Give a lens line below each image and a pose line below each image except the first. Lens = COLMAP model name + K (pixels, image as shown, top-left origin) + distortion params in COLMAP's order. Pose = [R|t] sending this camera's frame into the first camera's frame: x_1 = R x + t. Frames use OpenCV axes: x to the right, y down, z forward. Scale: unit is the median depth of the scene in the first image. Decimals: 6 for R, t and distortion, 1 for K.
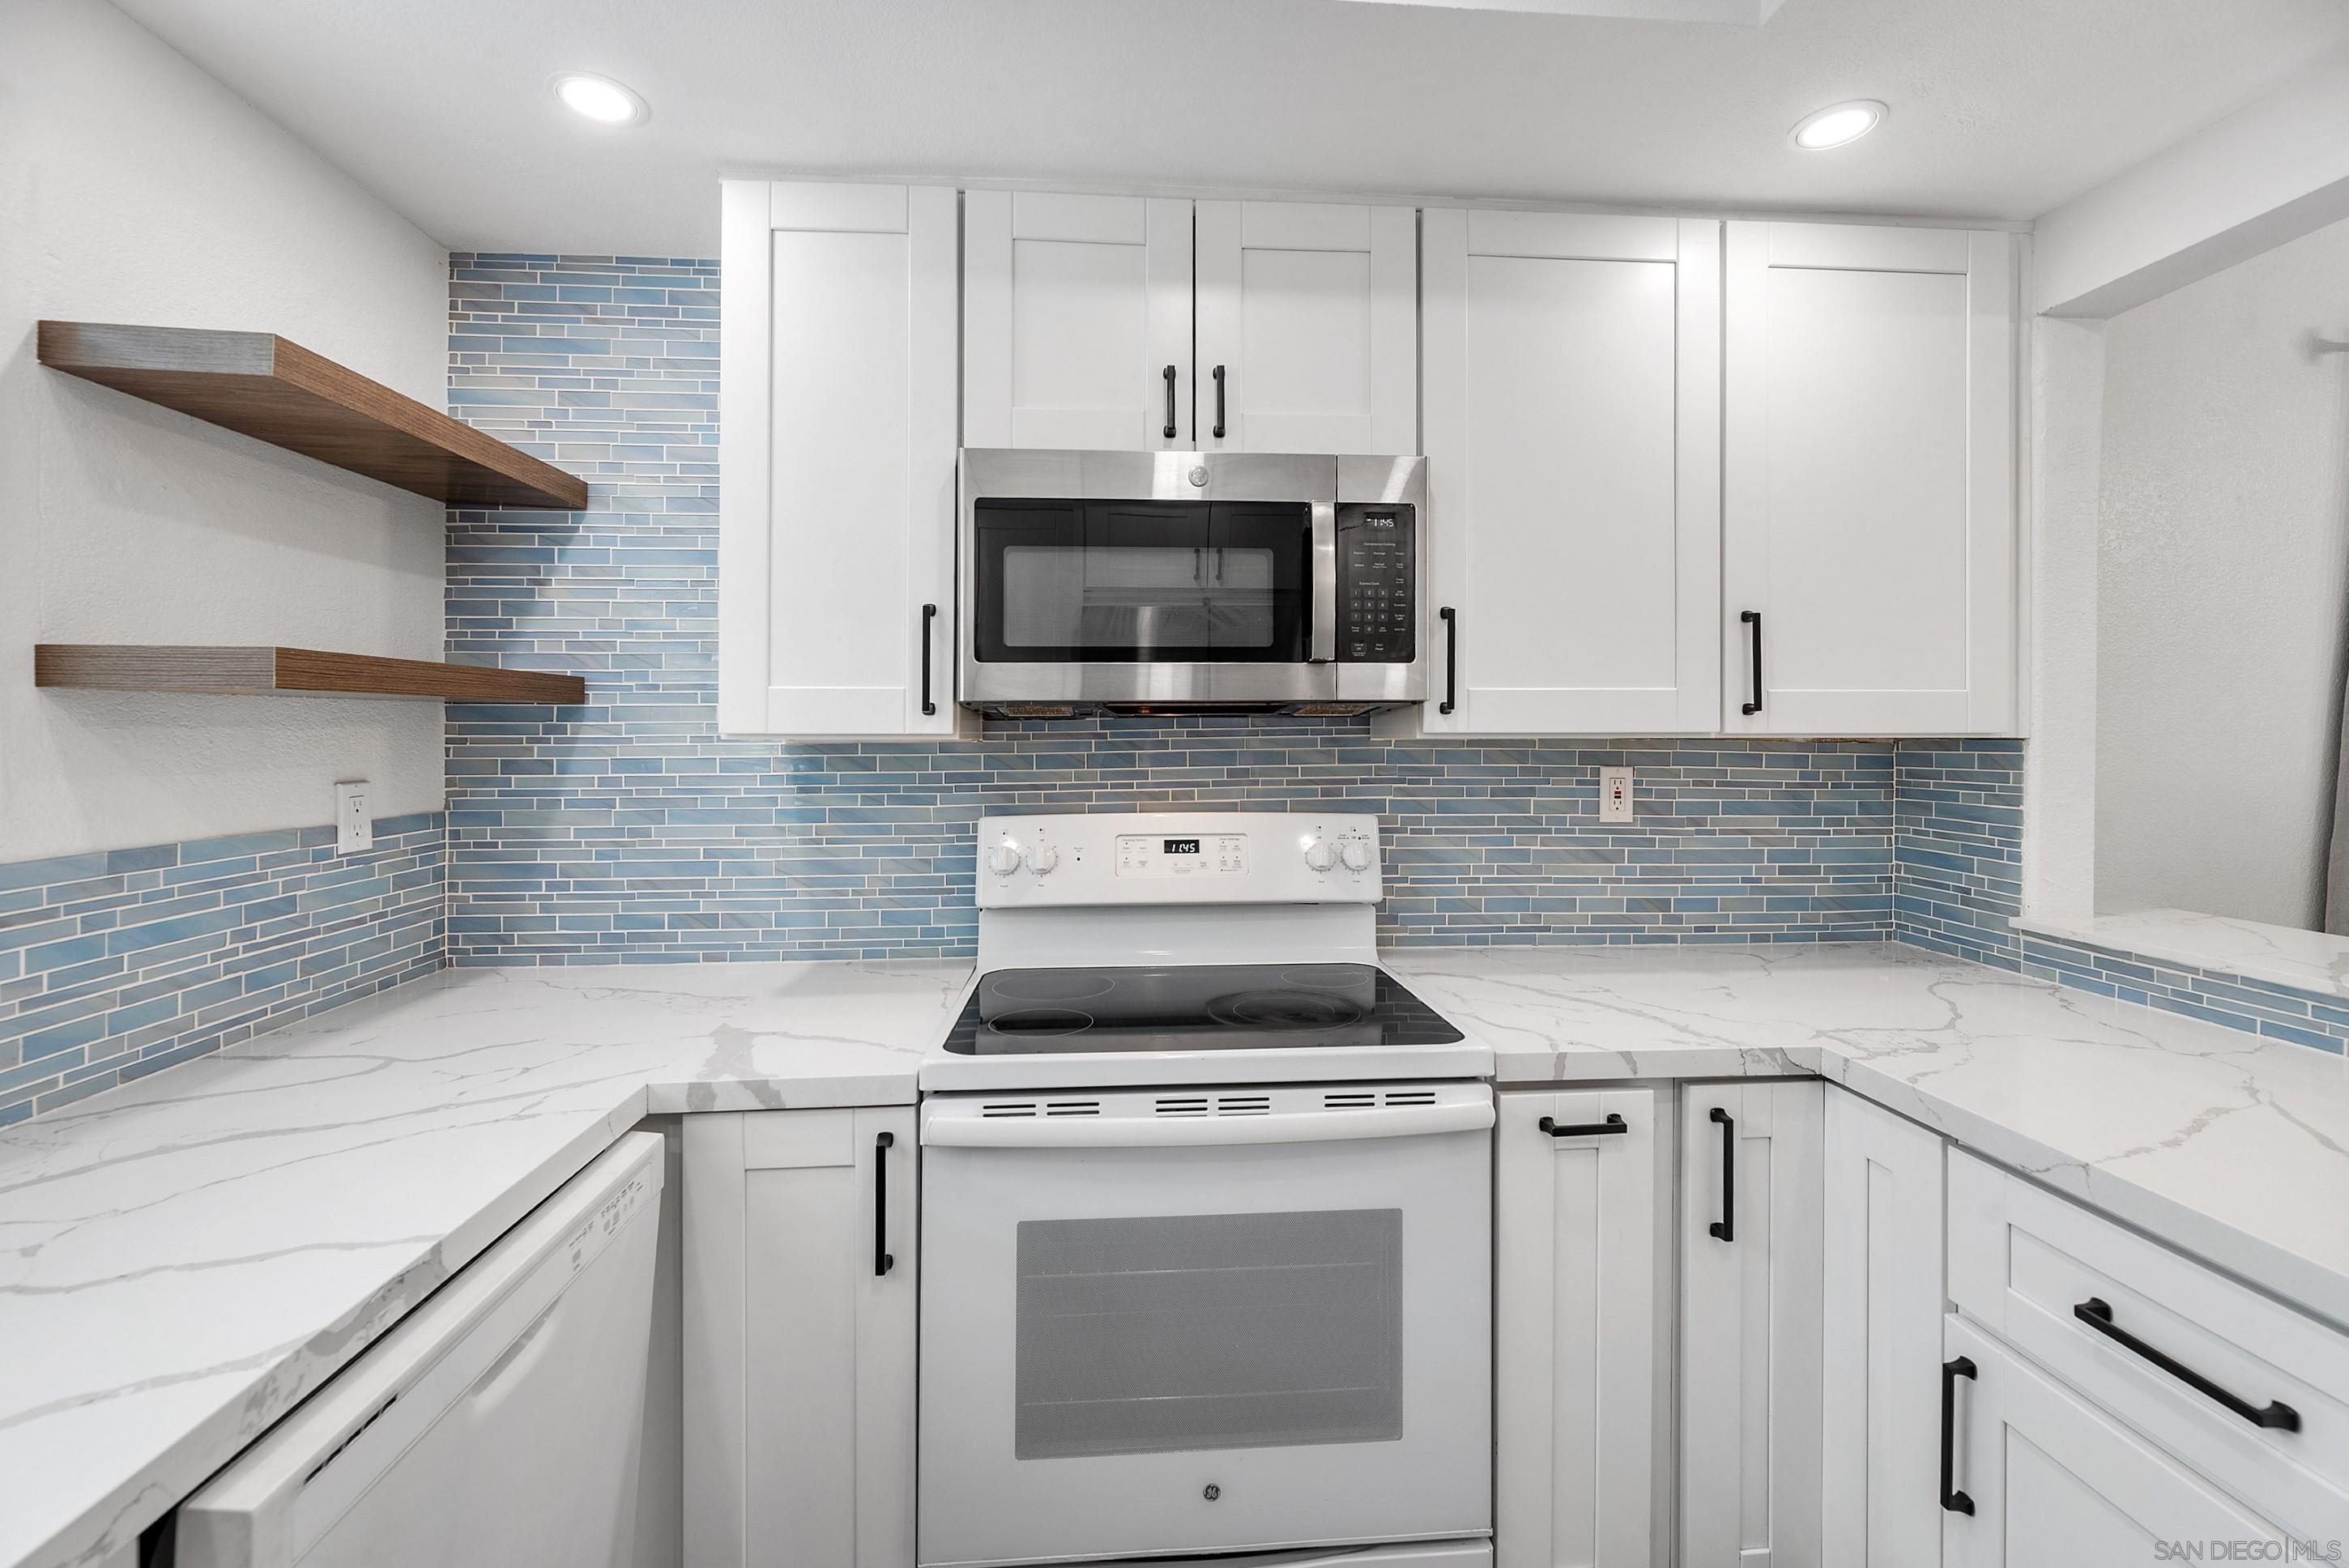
lens RADIAL K [[986.1, 0, 1174.9], [0, 986.1, 762.3], [0, 0, 1]] dist [-0.003610, -0.000541]
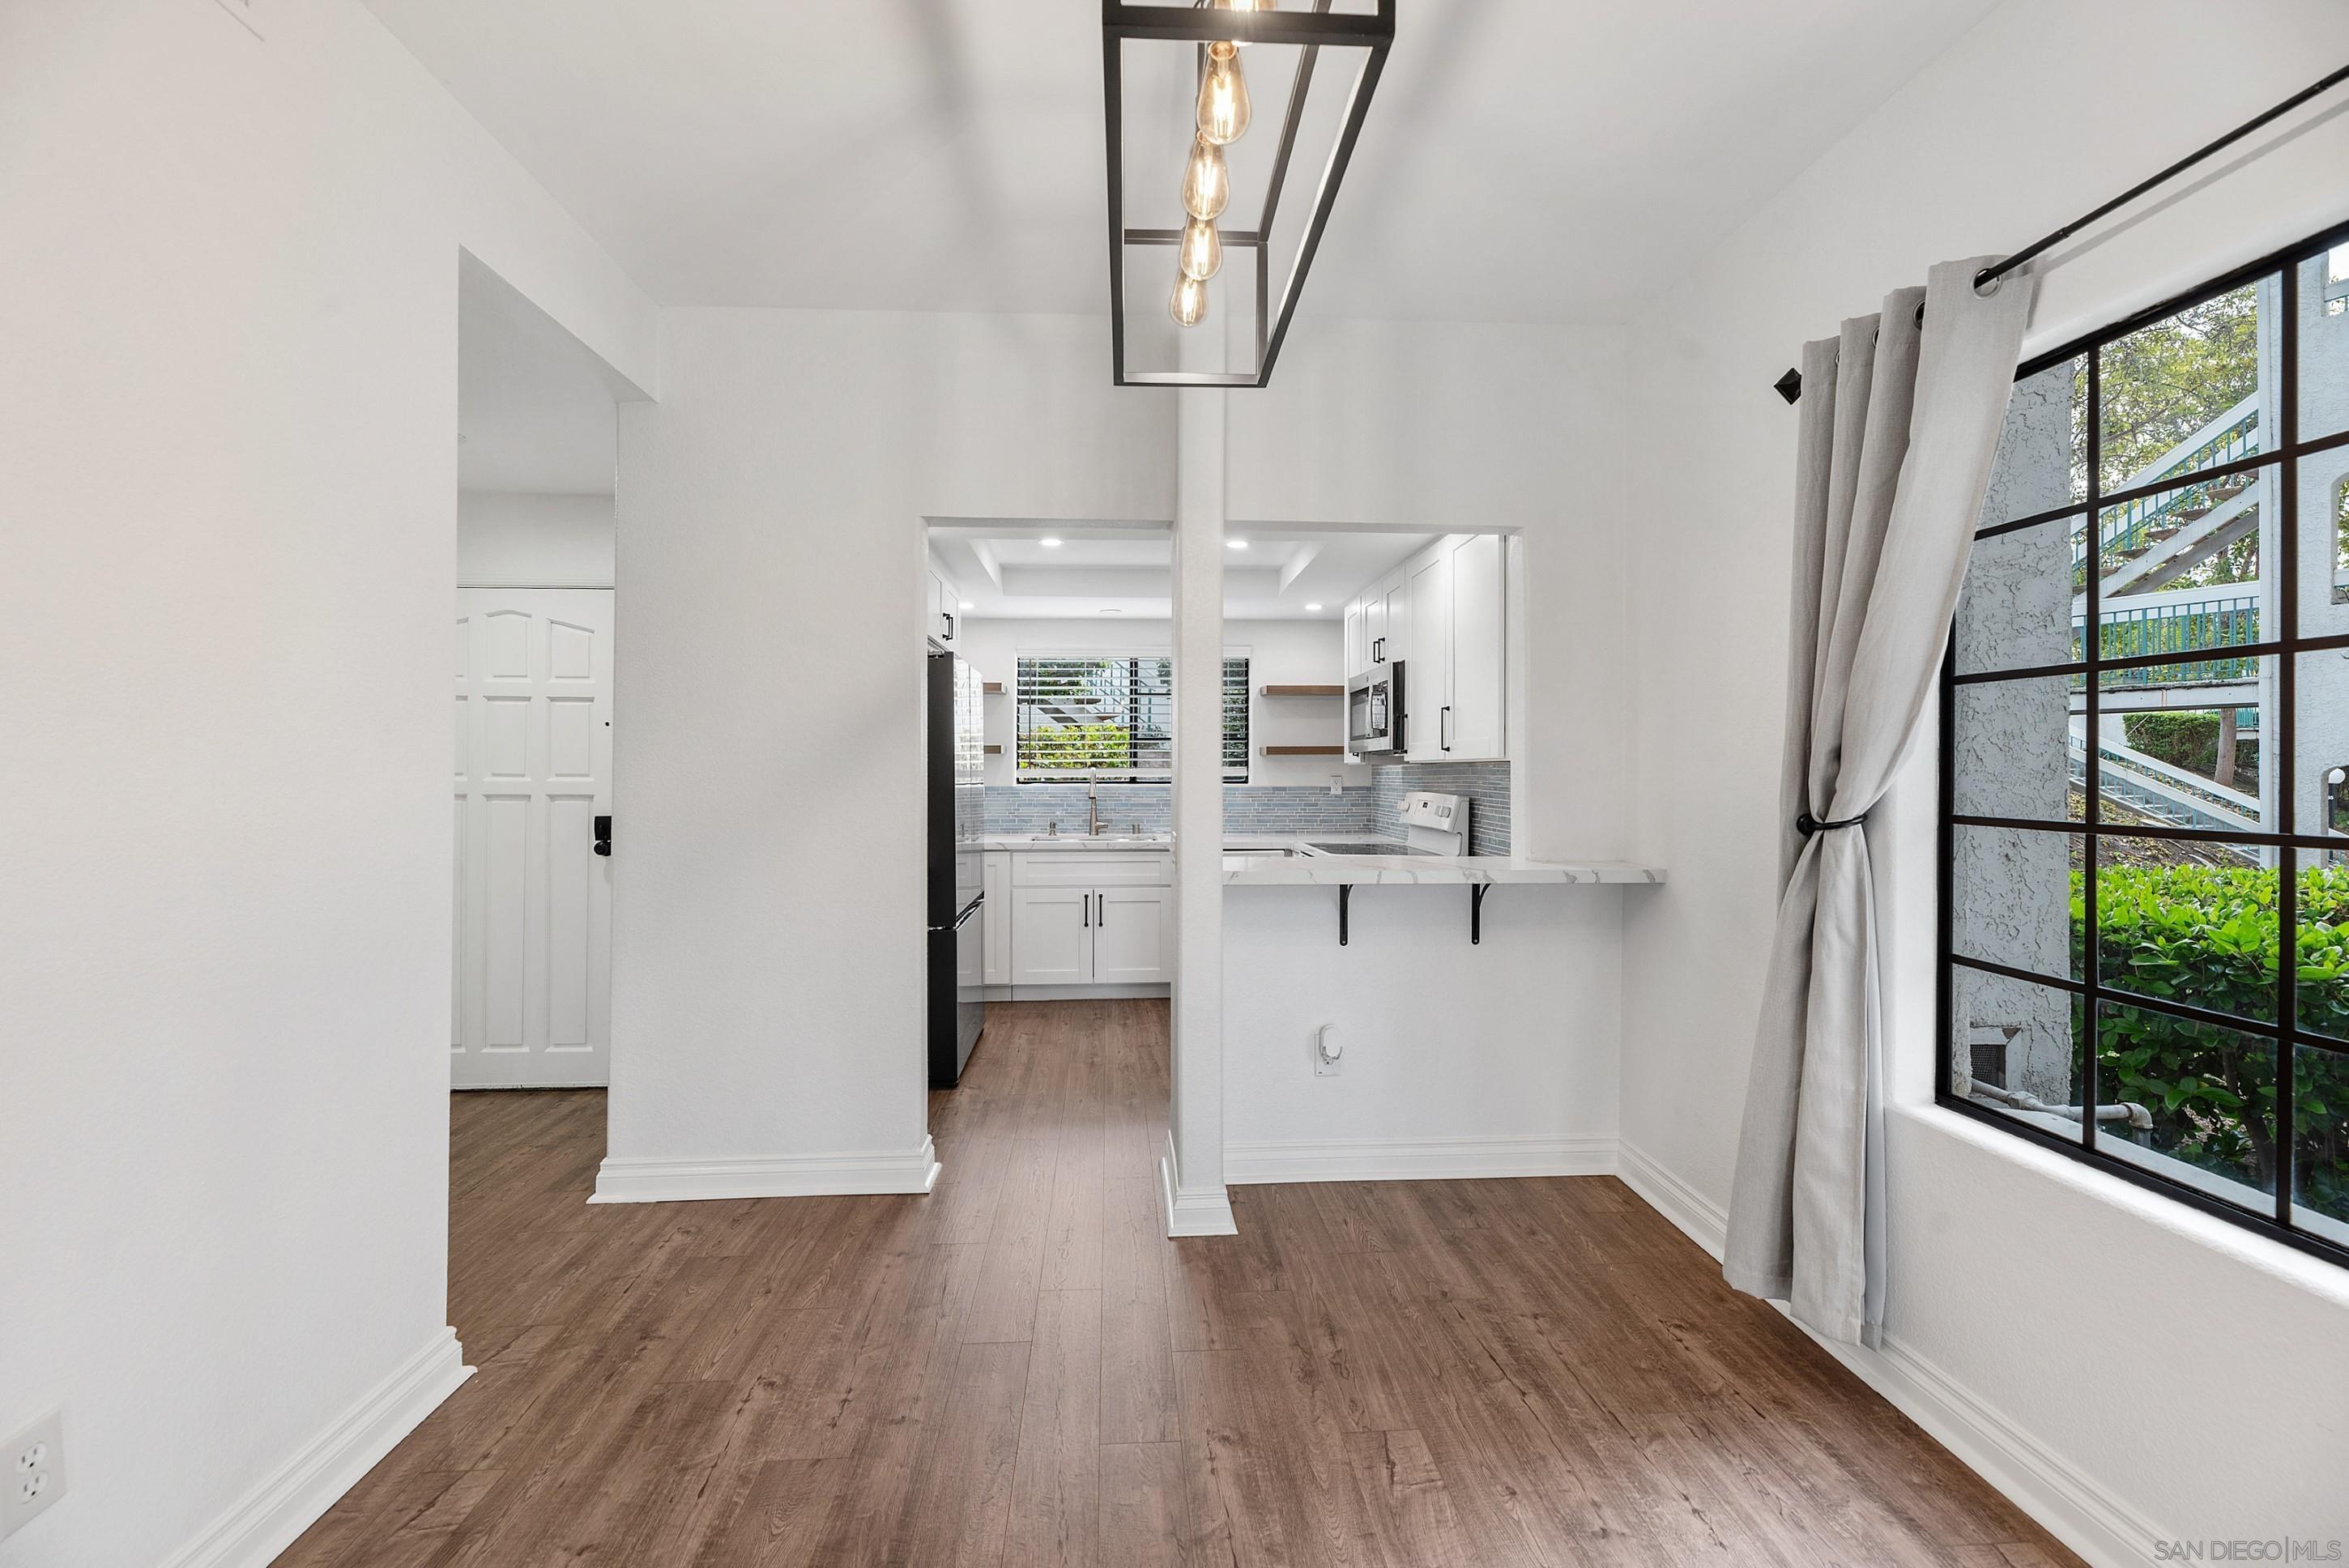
lens RADIAL K [[986.1, 0, 1174.9], [0, 986.1, 762.3], [0, 0, 1]] dist [-0.003610, -0.000541]
pose [[-0.018432, -0.008148, -0.999797, 2.641732], [-0.027074, 0.999604, -0.007648, 0.011109], [0.999464, 0.026927, -0.018645, 0.386662]]
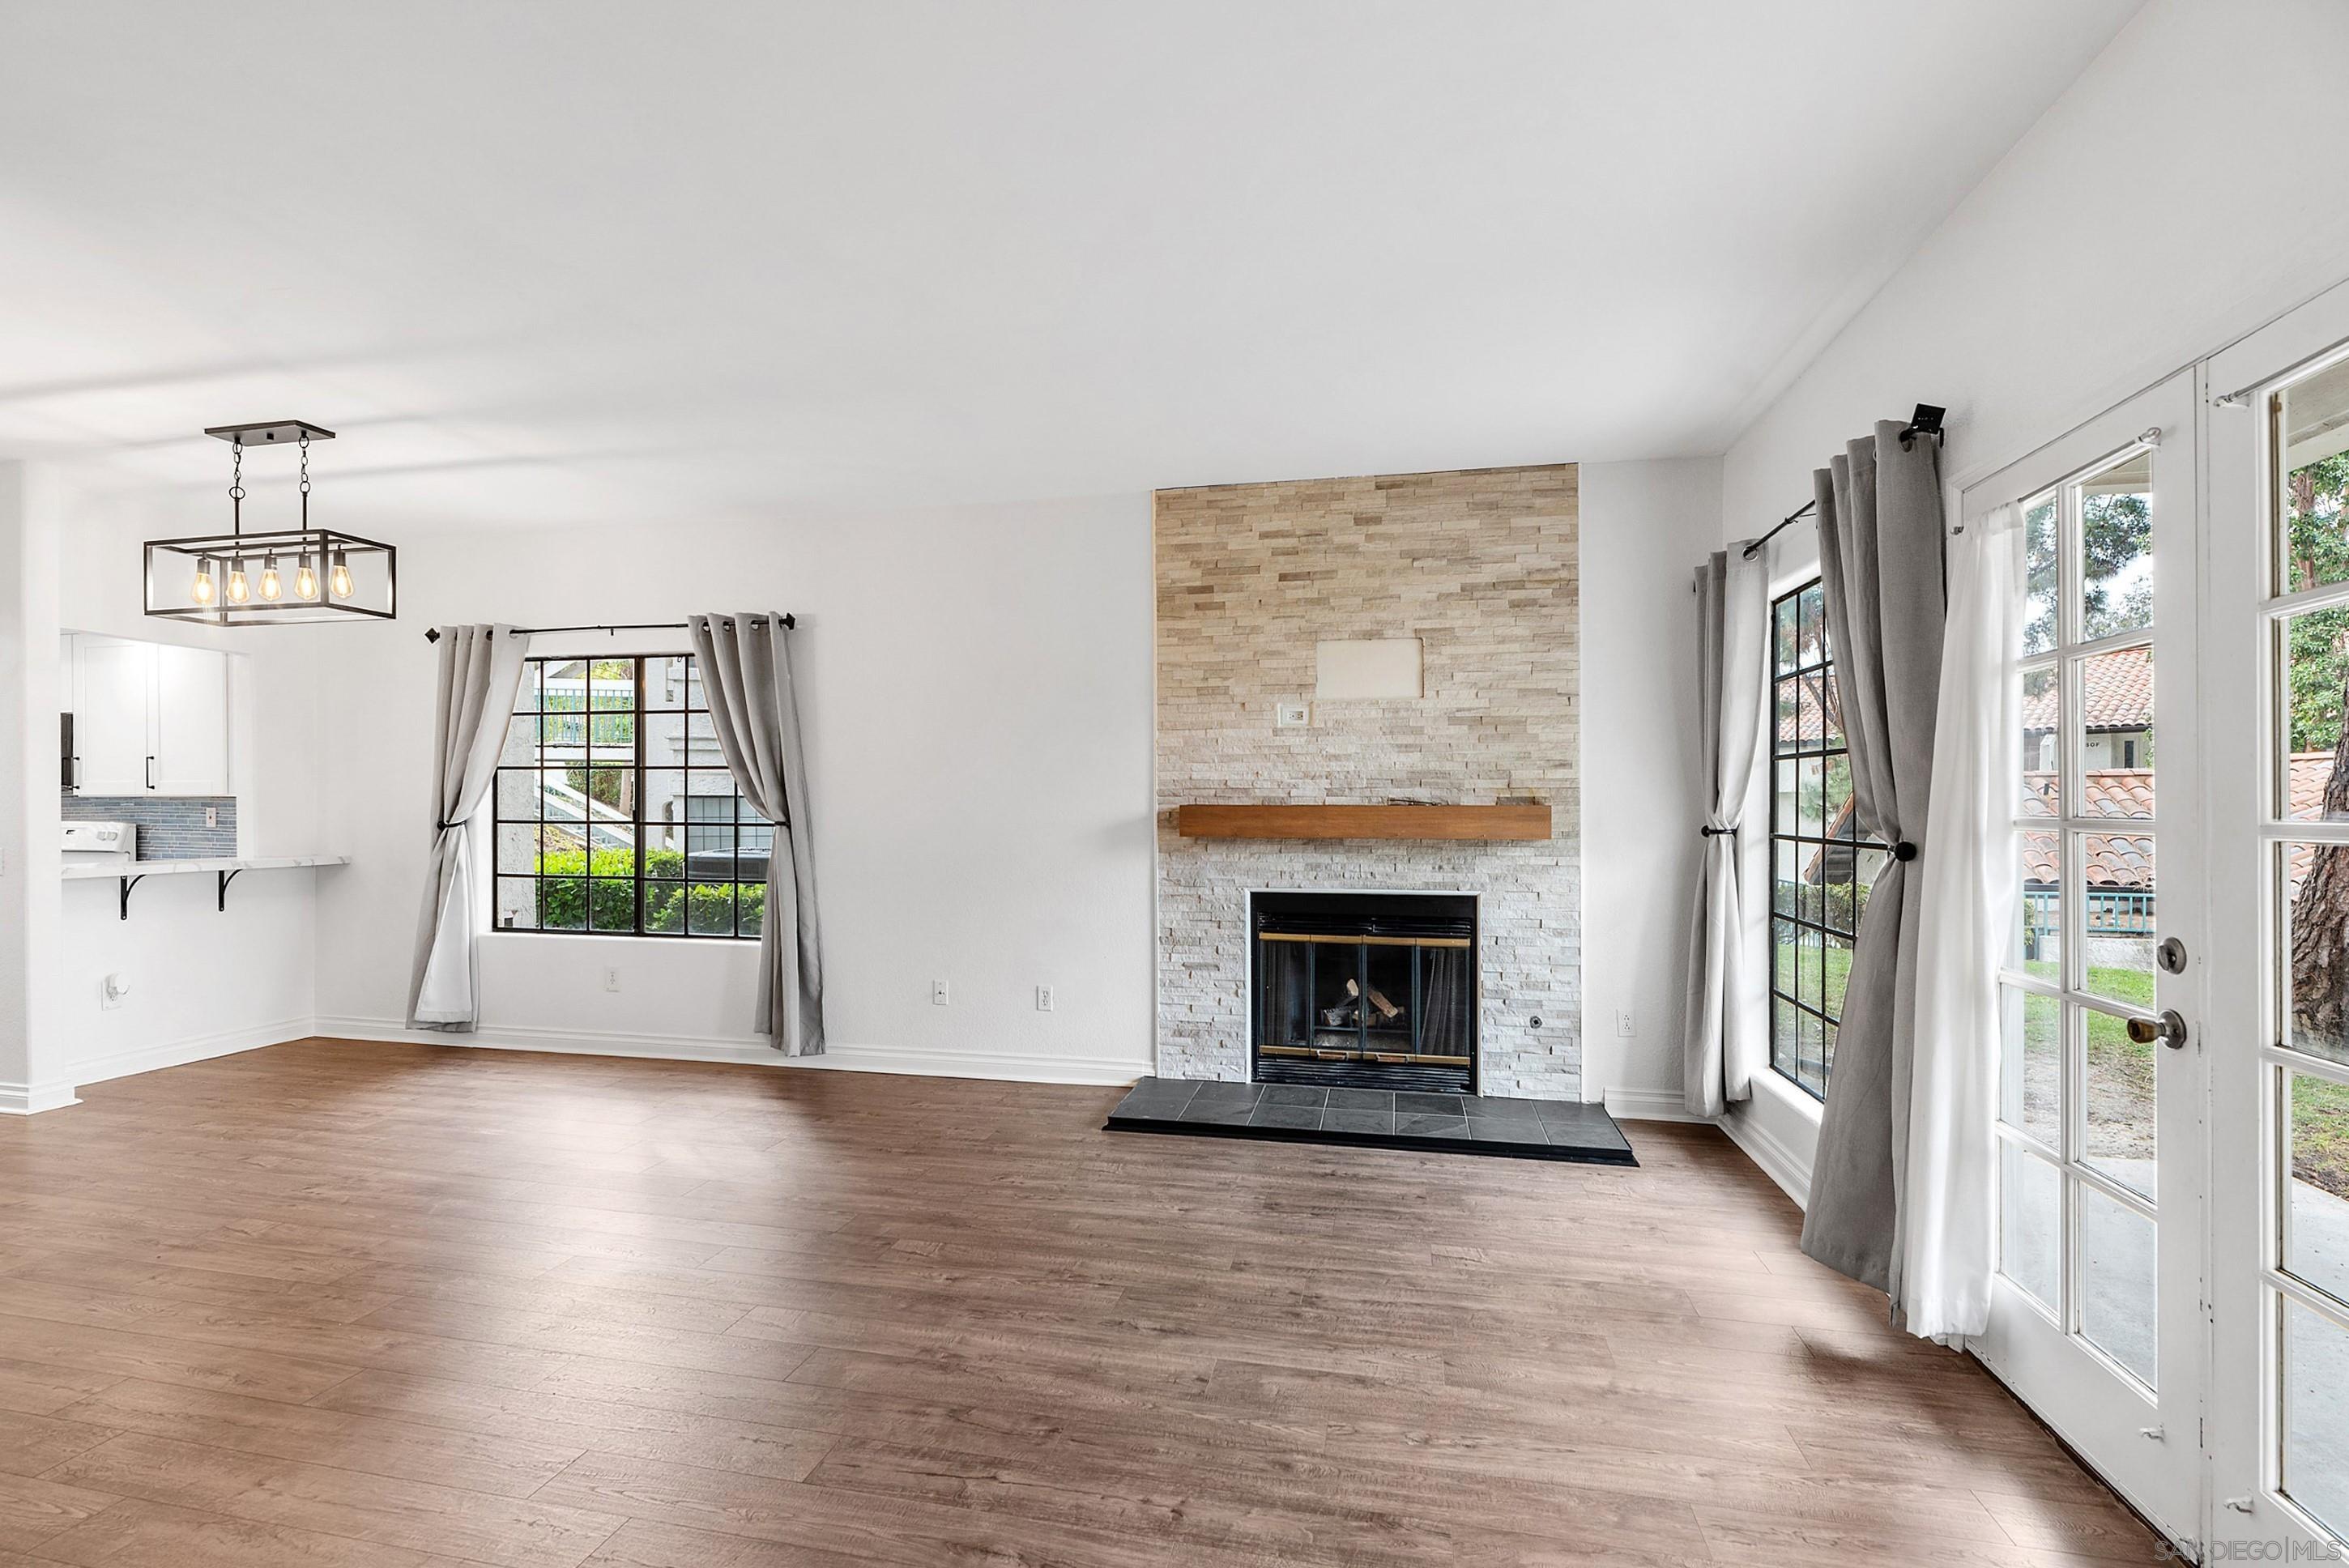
lens RADIAL K [[1038.7, 0, 1198.1], [0, 1038.7, 790.5], [0, 0, 1]] dist [-0.016446, -0.000429]
pose [[0.963112, -0.005482, -0.269044, 4.359984], [-0.005013, 0.999254, -0.038305, 0.059542], [0.269054, 0.038240, 0.962366, -1.163614]]
